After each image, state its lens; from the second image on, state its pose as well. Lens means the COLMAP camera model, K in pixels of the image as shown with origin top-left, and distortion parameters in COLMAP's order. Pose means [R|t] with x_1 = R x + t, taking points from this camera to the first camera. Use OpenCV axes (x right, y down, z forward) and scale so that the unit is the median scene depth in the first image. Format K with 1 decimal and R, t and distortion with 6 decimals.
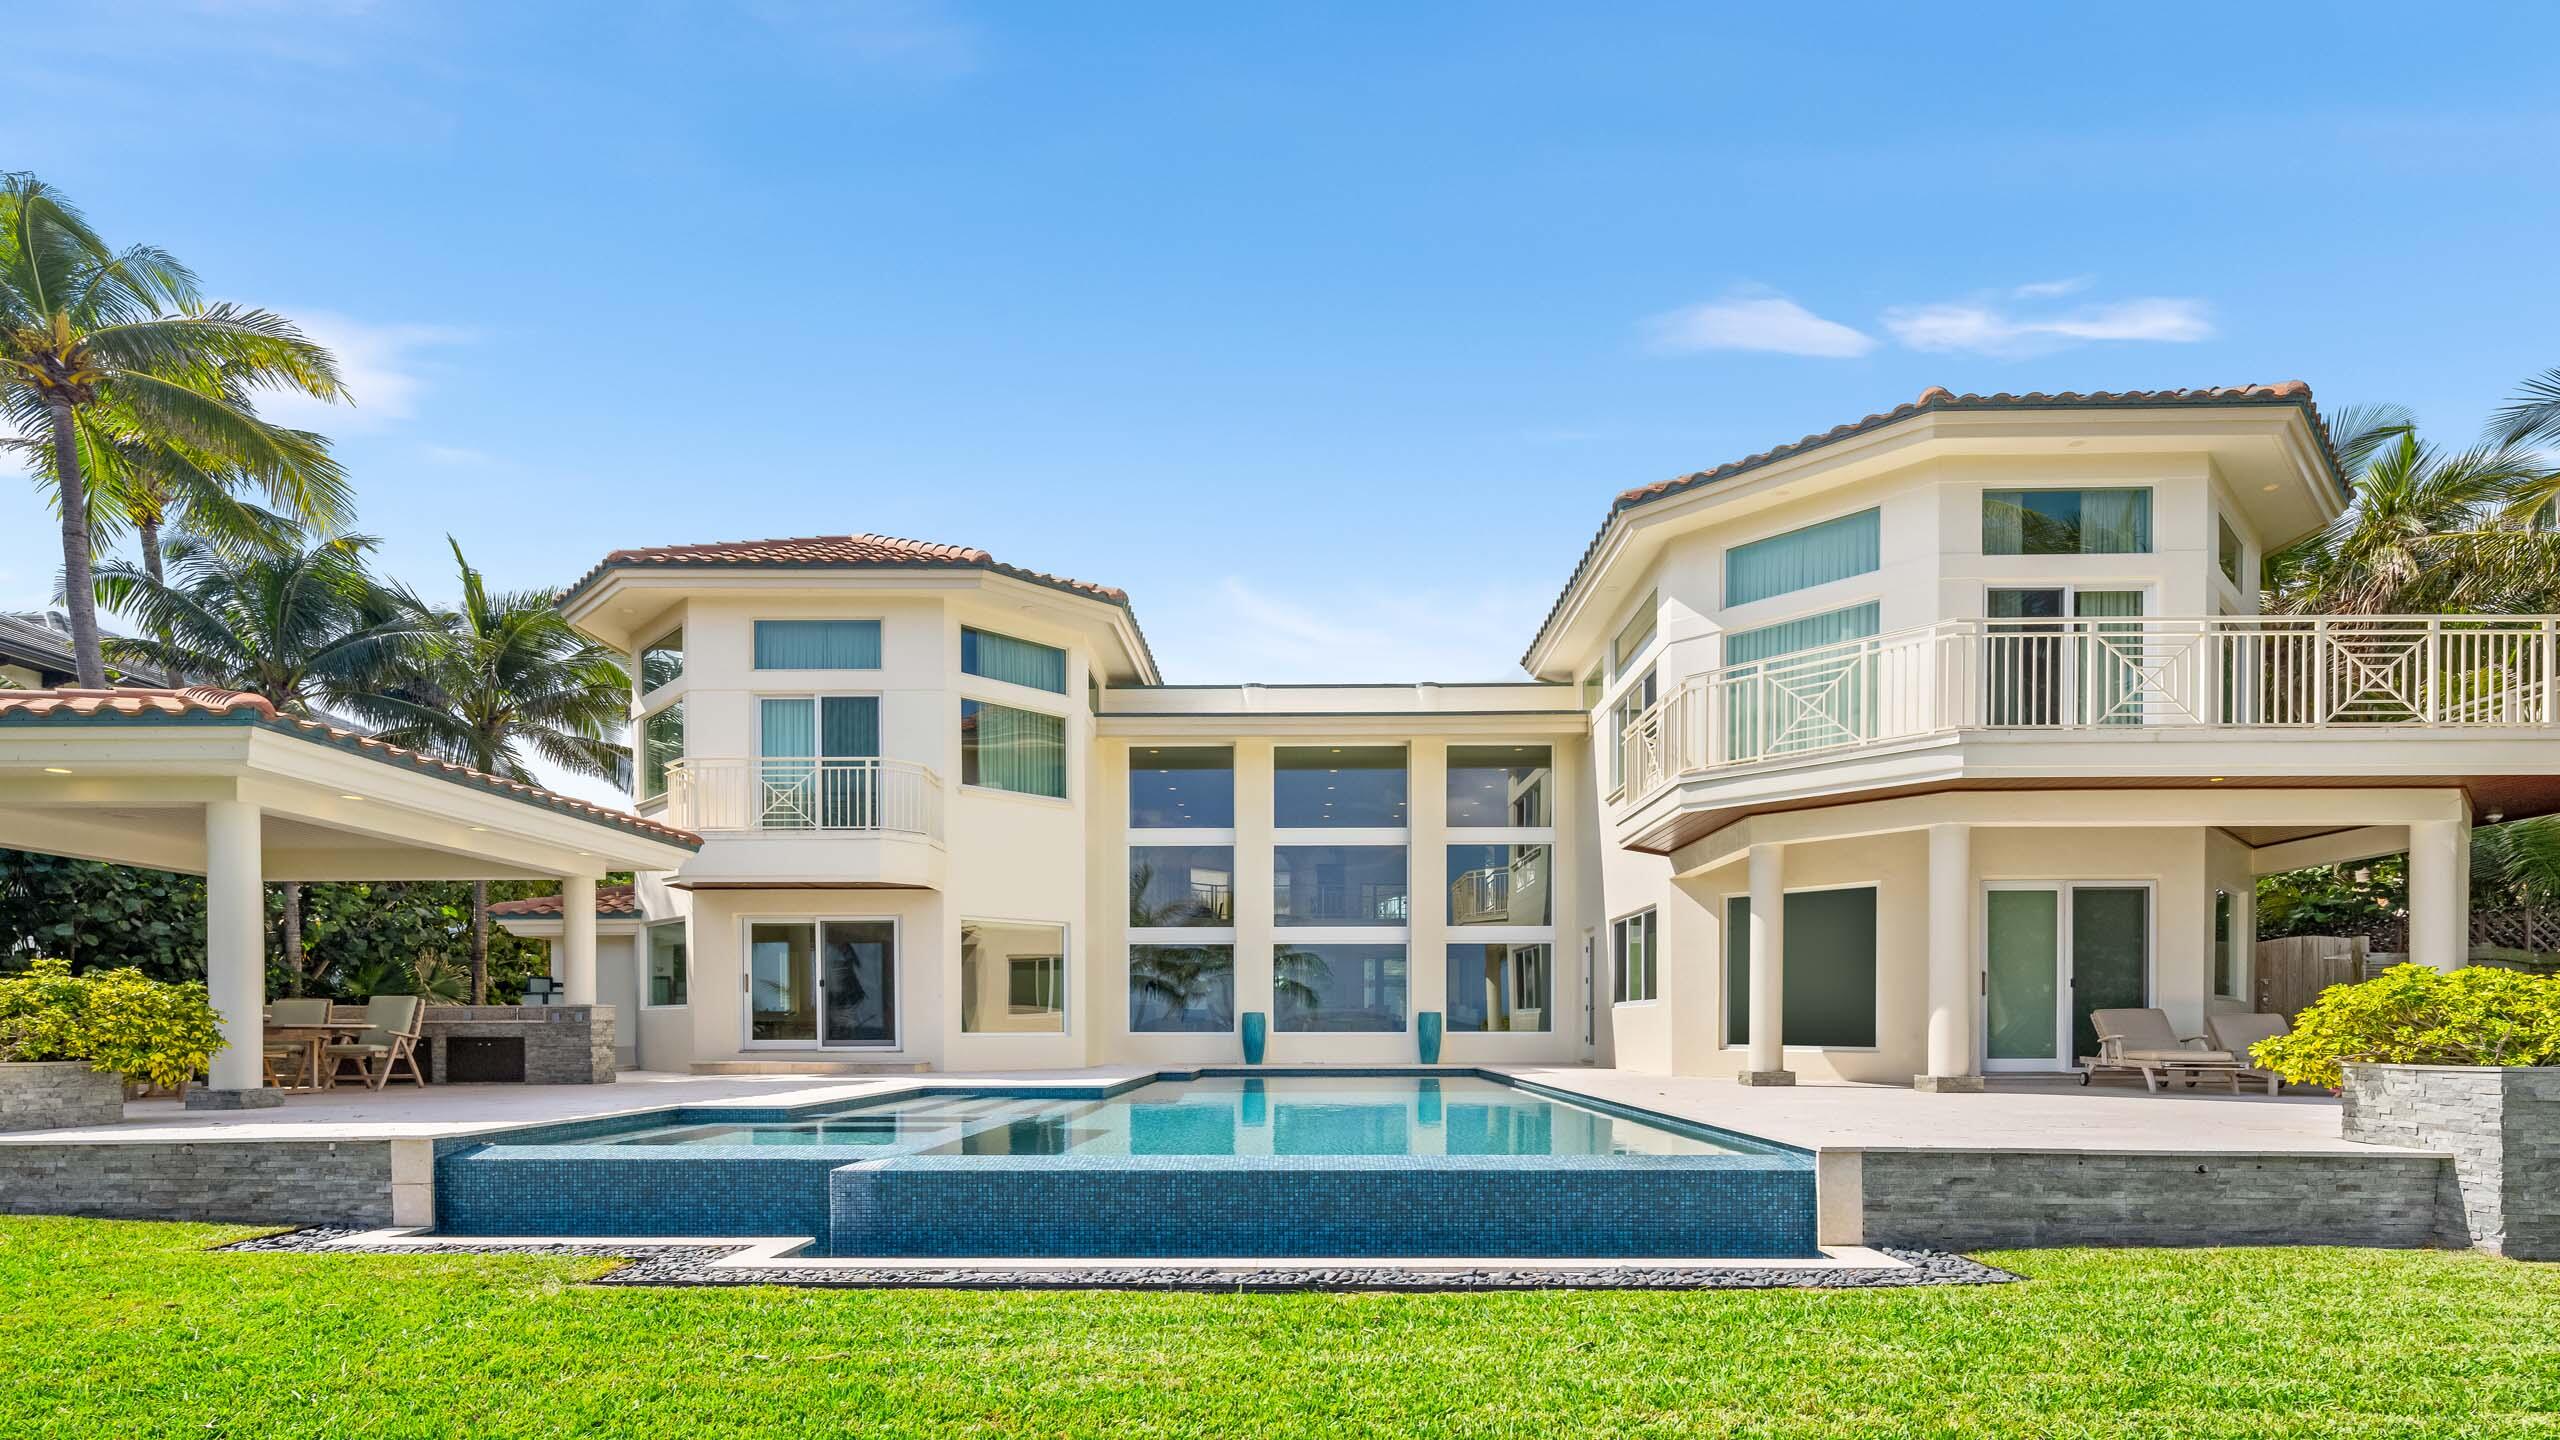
lens RADIAL K [[1243.0, 0, 1280.0], [0, 1243.0, 720.0], [0, 0, 1]] dist [-0.001864, 0.000010]
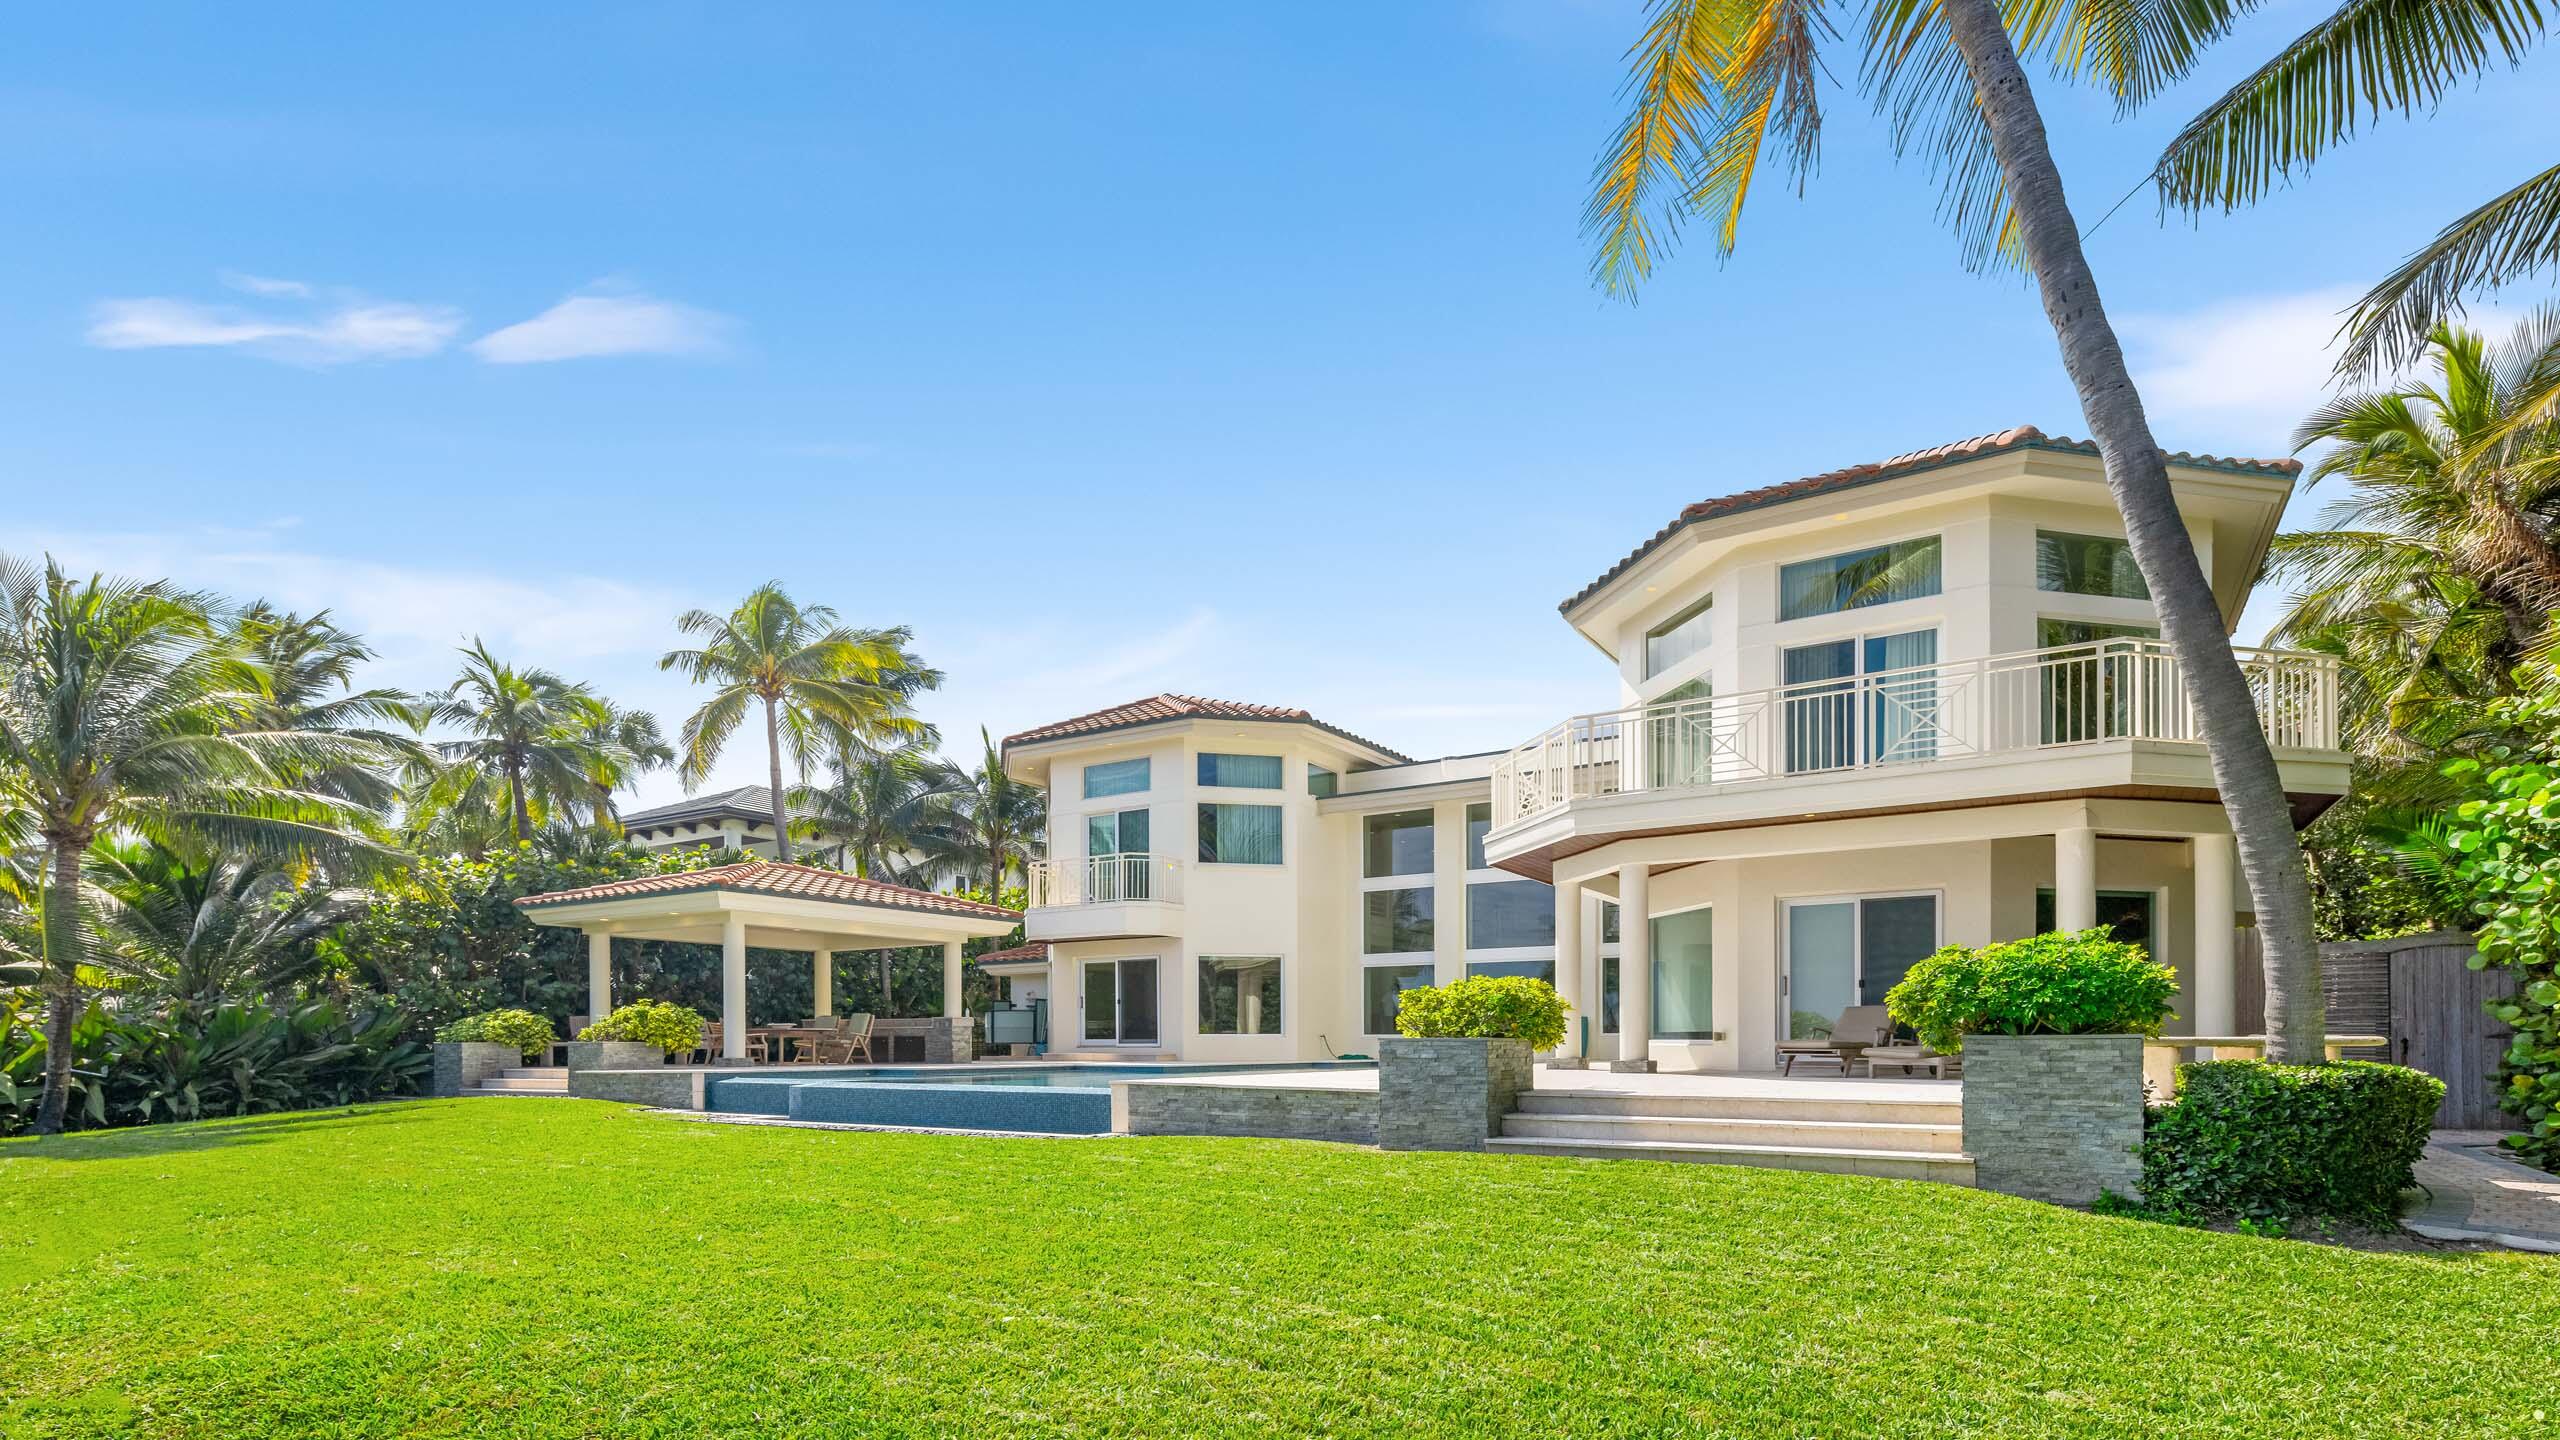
lens RADIAL K [[1181.9, 0, 1280.0], [0, 1181.9, 720.0], [0, 0, 1]] dist [0.017862, -0.000091]
pose [[0.860173, -0.134158, -0.492040, 0.571435], [0.126286, 0.990765, -0.049369, -0.037967], [0.494119, -0.019672, 0.869171, -0.179434]]
